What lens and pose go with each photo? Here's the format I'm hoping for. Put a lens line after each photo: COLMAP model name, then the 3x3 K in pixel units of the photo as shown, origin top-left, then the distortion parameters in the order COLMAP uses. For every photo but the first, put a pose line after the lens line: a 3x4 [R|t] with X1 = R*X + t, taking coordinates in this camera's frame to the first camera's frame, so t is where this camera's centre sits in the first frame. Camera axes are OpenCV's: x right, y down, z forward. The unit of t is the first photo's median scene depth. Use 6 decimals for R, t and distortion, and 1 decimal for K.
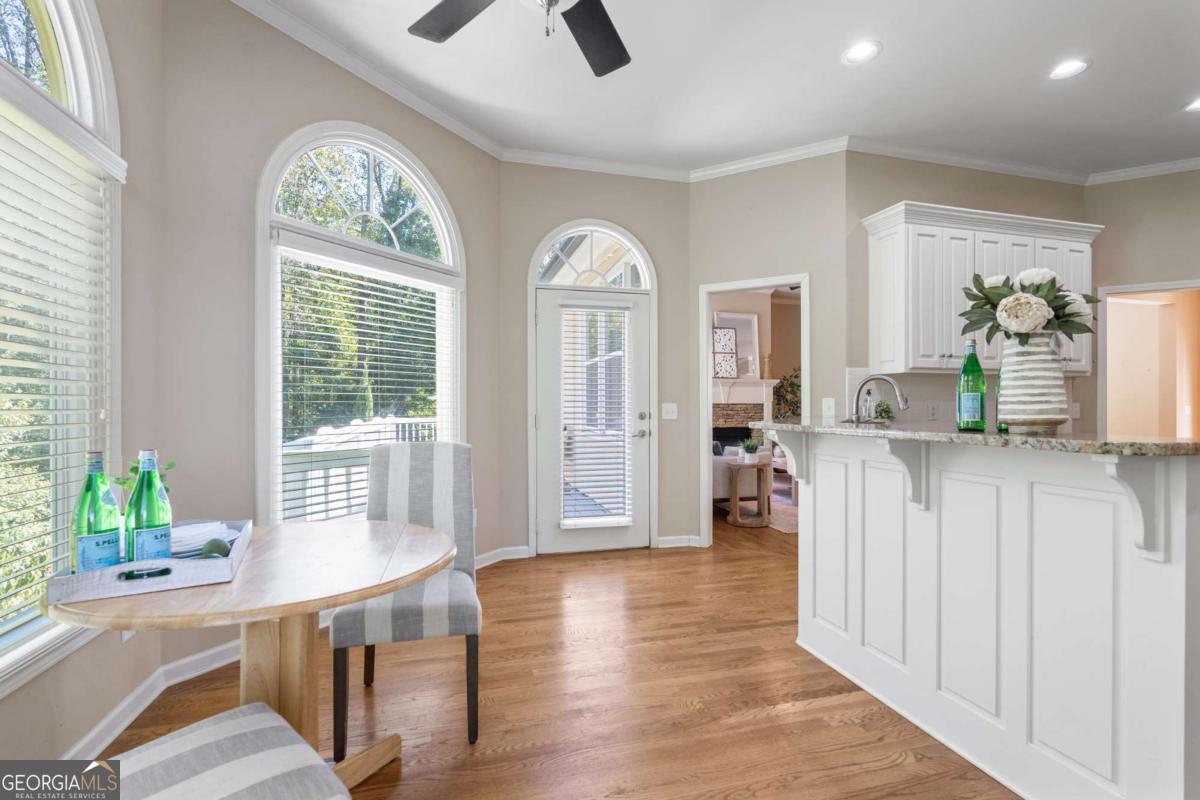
lens RADIAL K [[533.7, 0, 600.0], [0, 533.7, 398.9], [0, 0, 1]] dist [-0.001114, -0.000286]
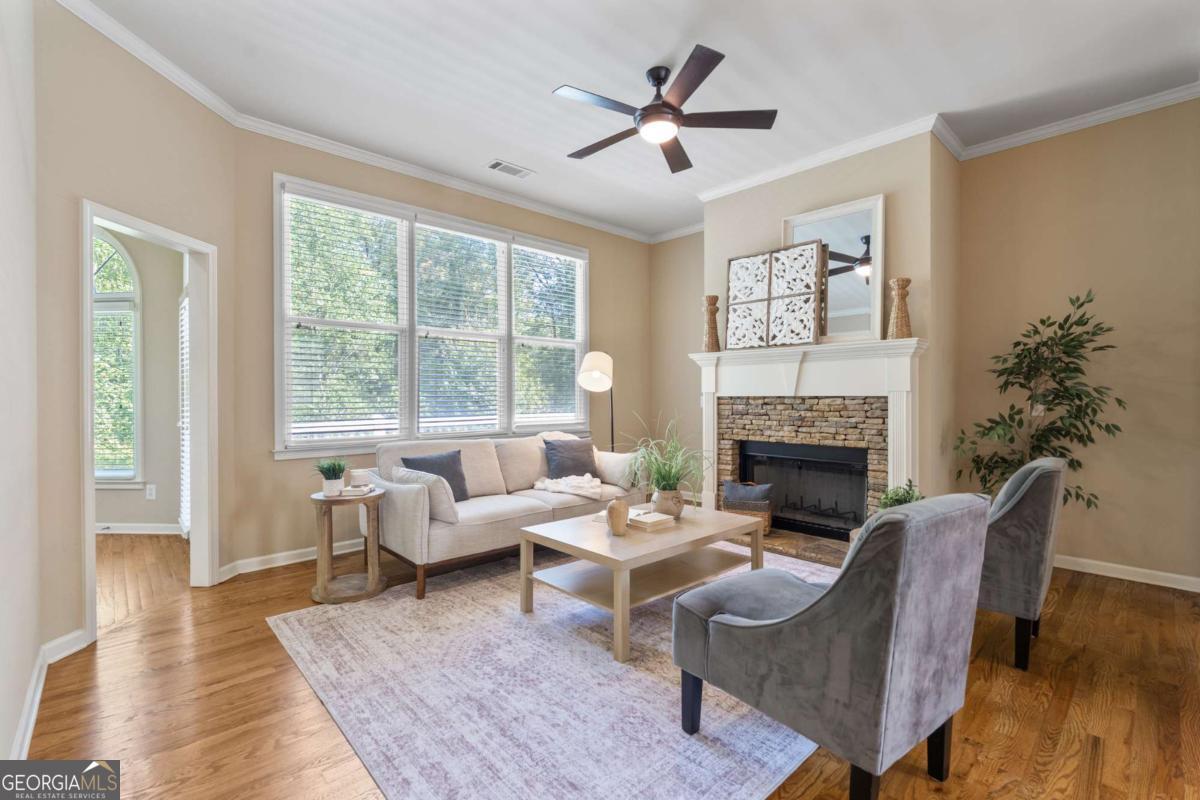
lens RADIAL K [[533.7, 0, 600.0], [0, 533.7, 398.9], [0, 0, 1]] dist [-0.001114, -0.000286]
pose [[0.462771, 0.003116, -0.886472, 0.591487], [0.010684, 0.999902, 0.009092, 0.004572], [0.886414, -0.013679, 0.462692, 0.602000]]
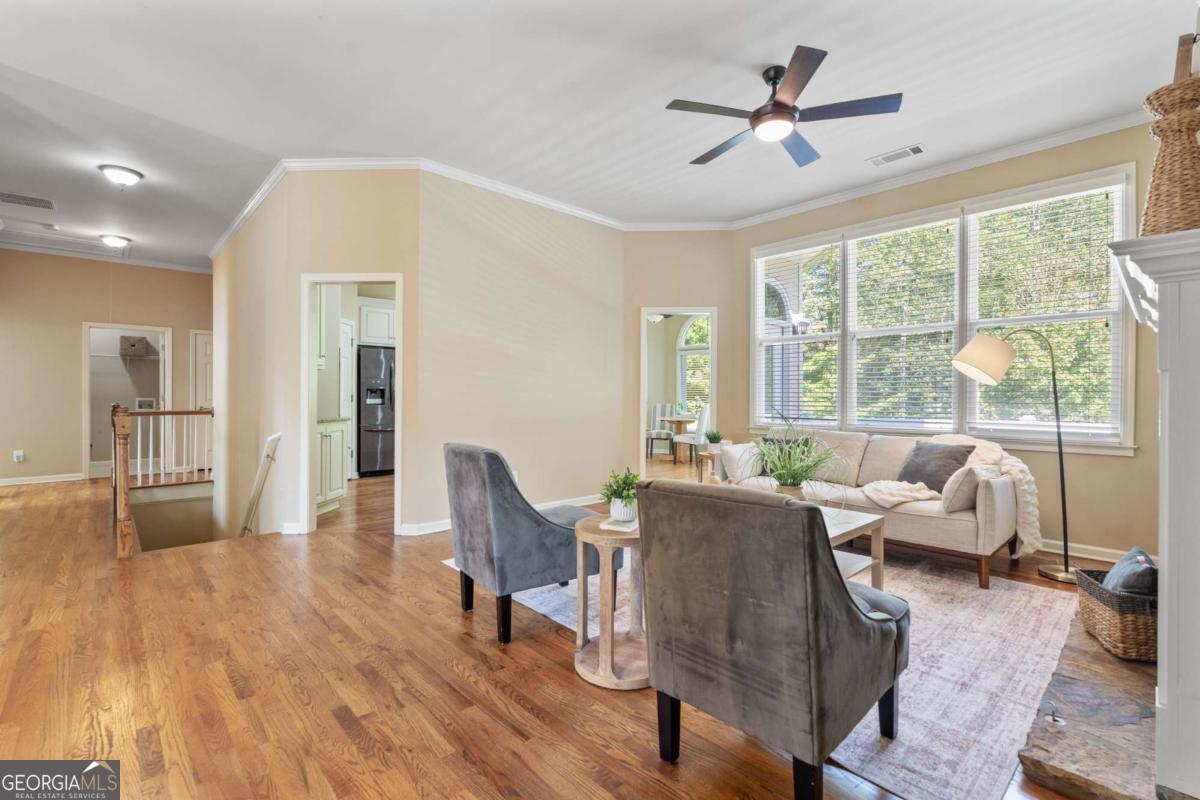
lens RADIAL K [[534.6, 0, 600.0], [0, 534.6, 400.0], [0, 0, 1]] dist [-0.000245, -0.000051]
pose [[-0.887275, -0.004448, -0.461220, 0.564373], [-0.003547, 0.999990, -0.002819, 0.015376], [0.461227, -0.000866, -0.887282, 1.086230]]
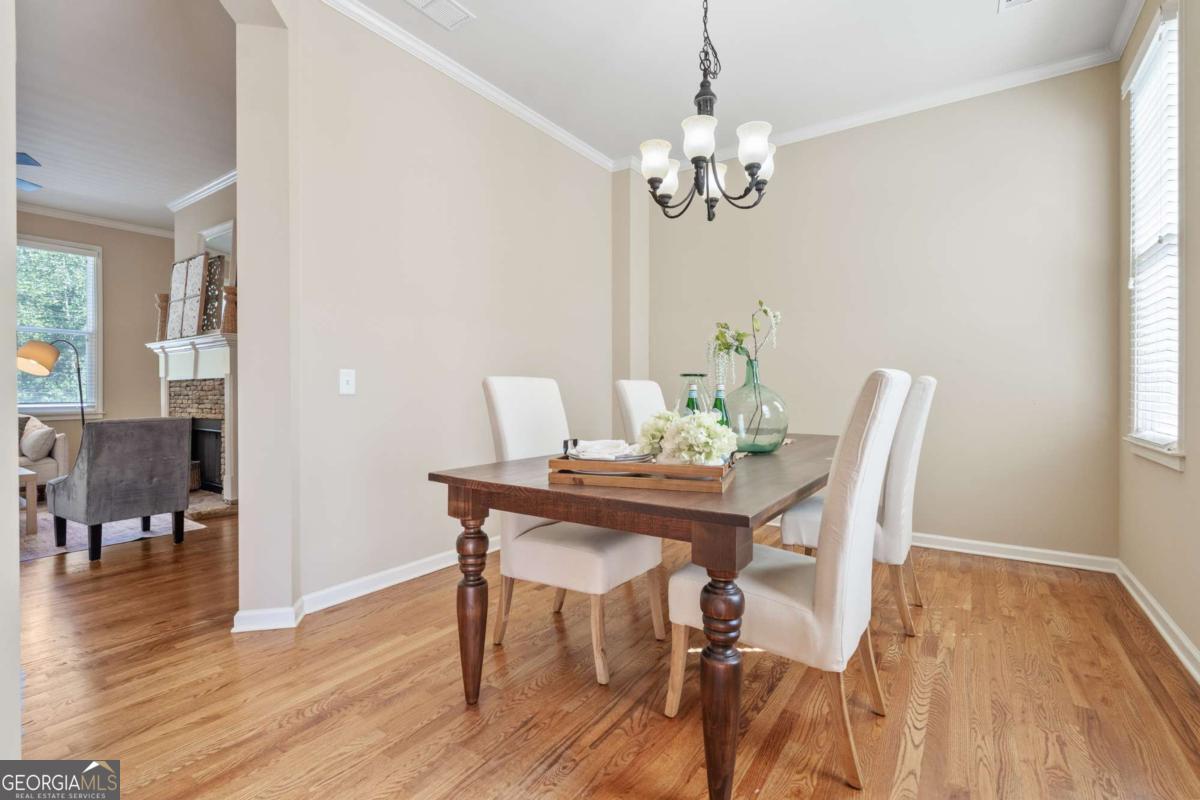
lens RADIAL K [[543.4, 0, 600.7], [0, 543.4, 393.3], [0, 0, 1]] dist [-0.003460, -0.000490]
pose [[0.637206, 0.000326, -0.770694, 1.001604], [0.011069, 0.999893, 0.009574, 0.023732], [0.770614, -0.014631, 0.637134, 0.955911]]
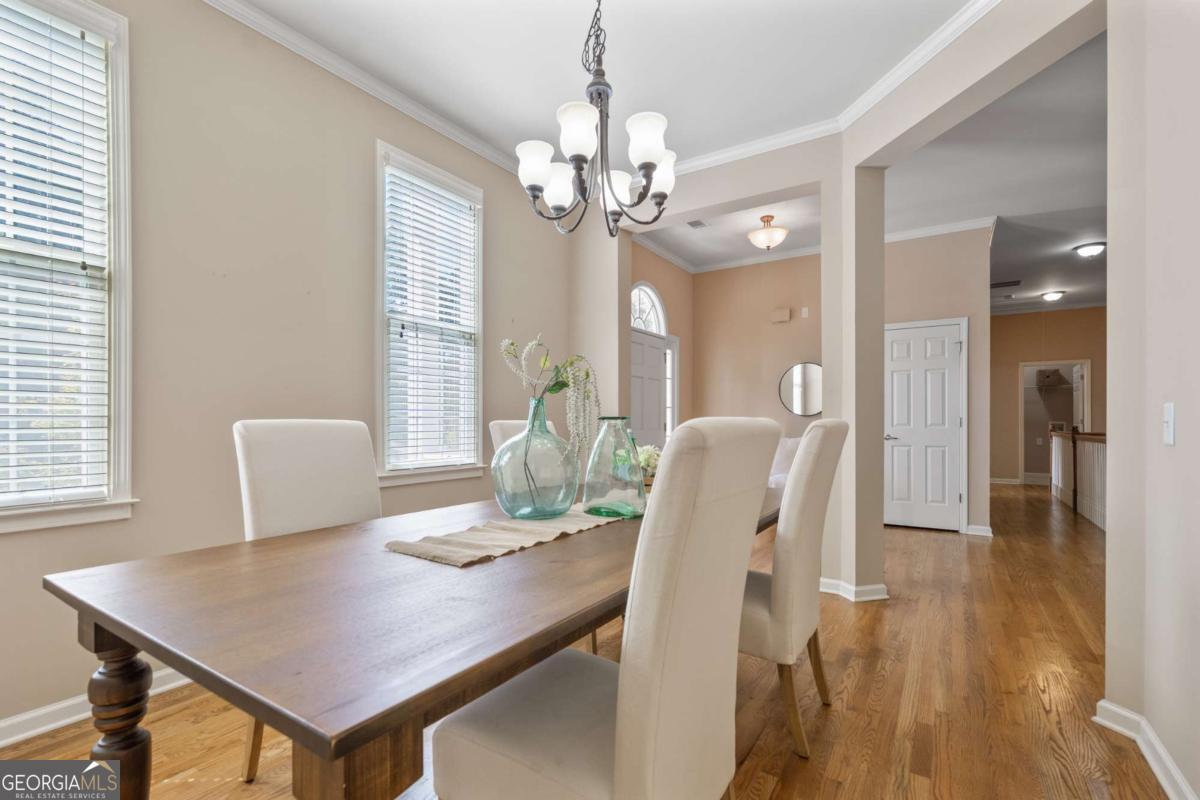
lens RADIAL K [[541.5, 0, 598.4], [0, 541.5, 421.4], [0, 0, 1]] dist [-0.000320, 0.000031]
pose [[-0.661452, -0.002876, 0.749982, 0.638599], [-0.006103, 0.999980, -0.001547, 0.019503], [-0.749963, -0.005601, -0.661456, 1.337776]]
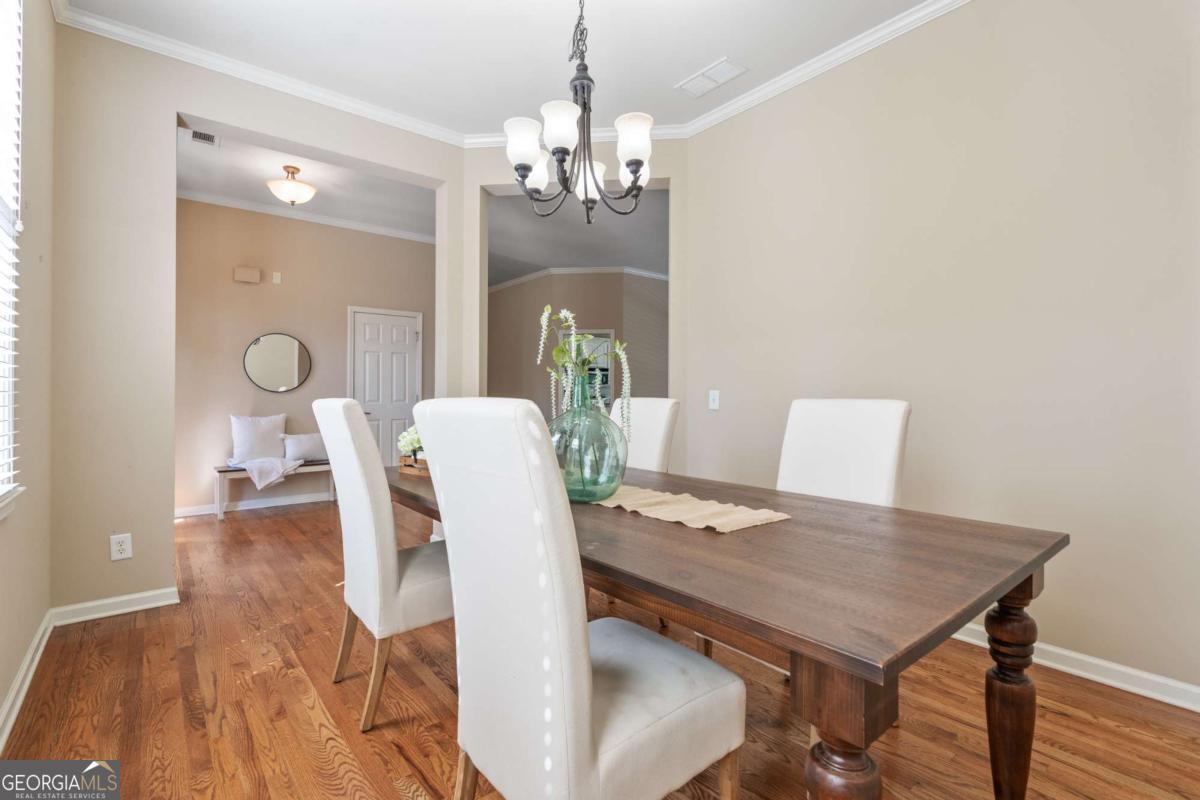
lens RADIAL K [[543.4, 0, 600.7], [0, 543.4, 393.3], [0, 0, 1]] dist [-0.003460, -0.000490]
pose [[-0.915593, -0.006262, -0.402058, 0.910276], [-0.001301, 0.999920, -0.012610, 0.018711], [0.402104, -0.011023, -0.915528, 1.413038]]
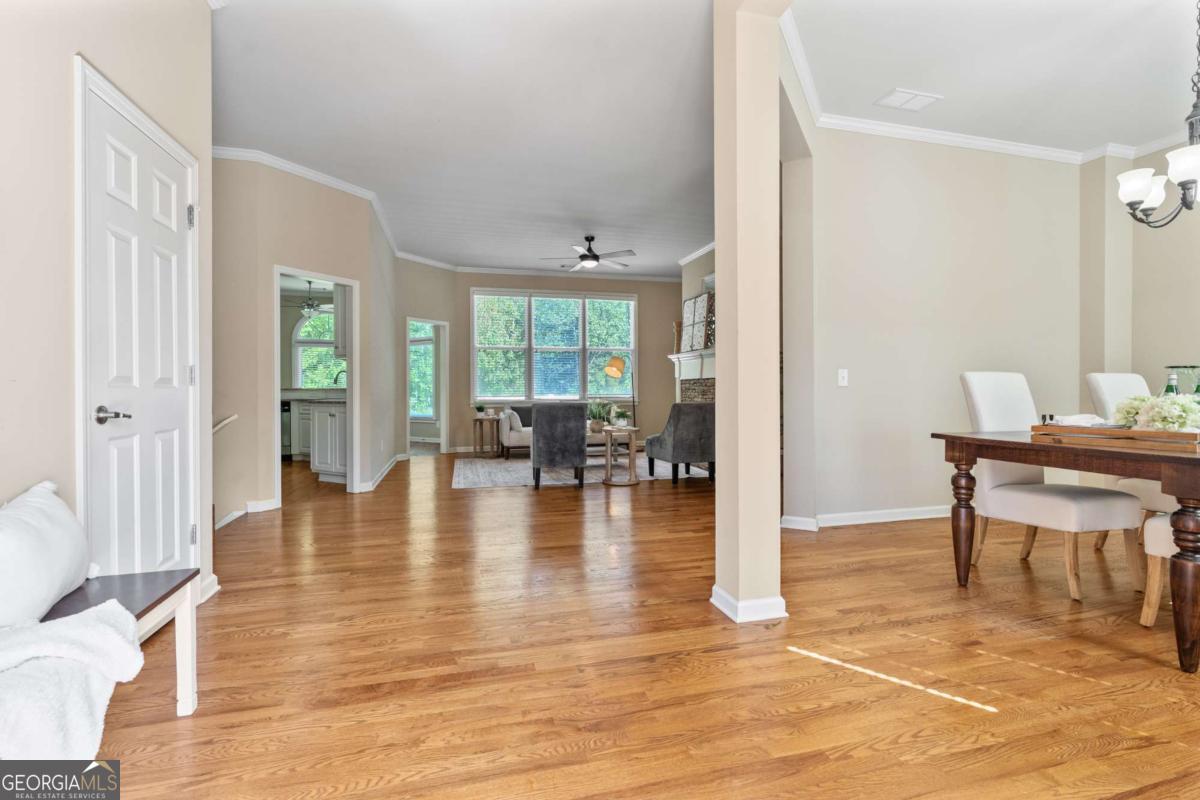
lens RADIAL K [[535.7, 0, 602.8], [0, 535.7, 391.9], [0, 0, 1]] dist [0.001375, 0.000429]
pose [[-0.005337, 0.001634, -0.999984, 1.133177], [0.012709, 0.999918, 0.001566, 0.027538], [0.999905, -0.012701, -0.005357, 0.833470]]
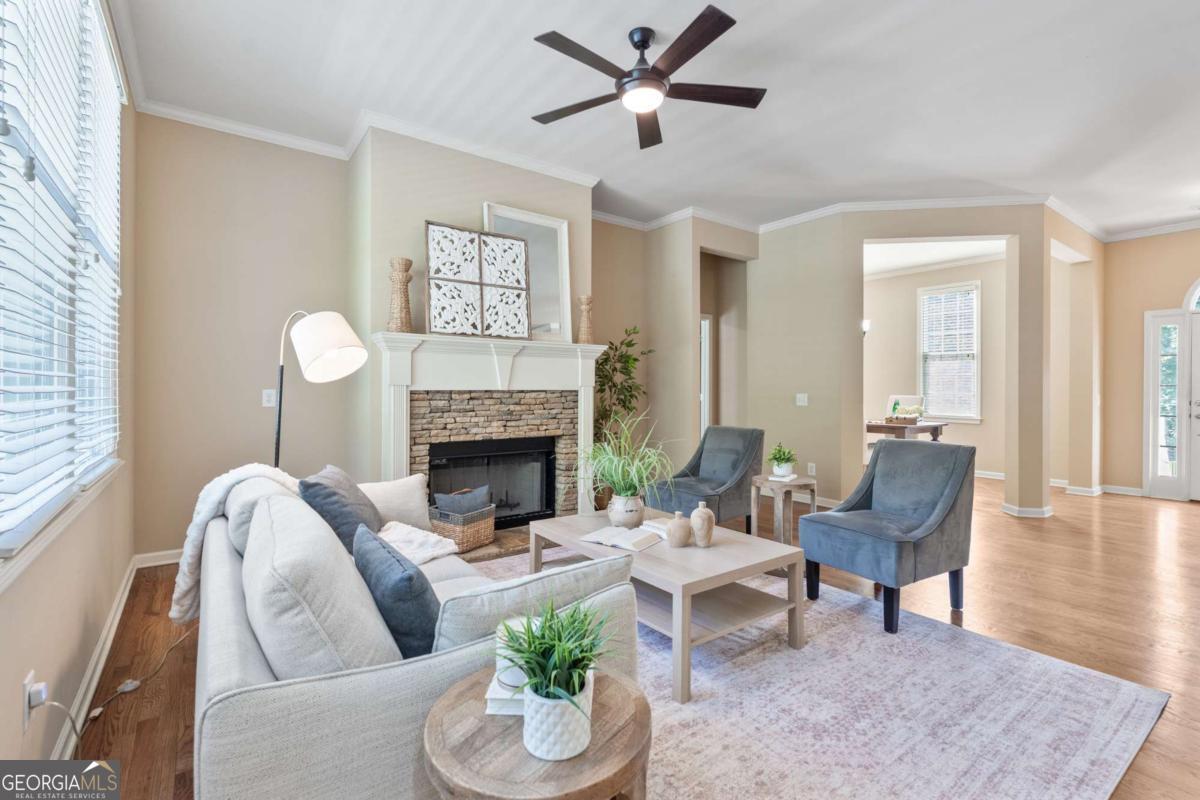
lens RADIAL K [[536.9, 0, 600.3], [0, 536.9, 387.4], [0, 0, 1]] dist [-0.000517, -0.000212]
pose [[0.935824, 0.002836, 0.352456, 0.142403], [-0.006862, 0.999925, 0.010173, 0.000384], [-0.352400, -0.011939, 0.935773, 0.504549]]
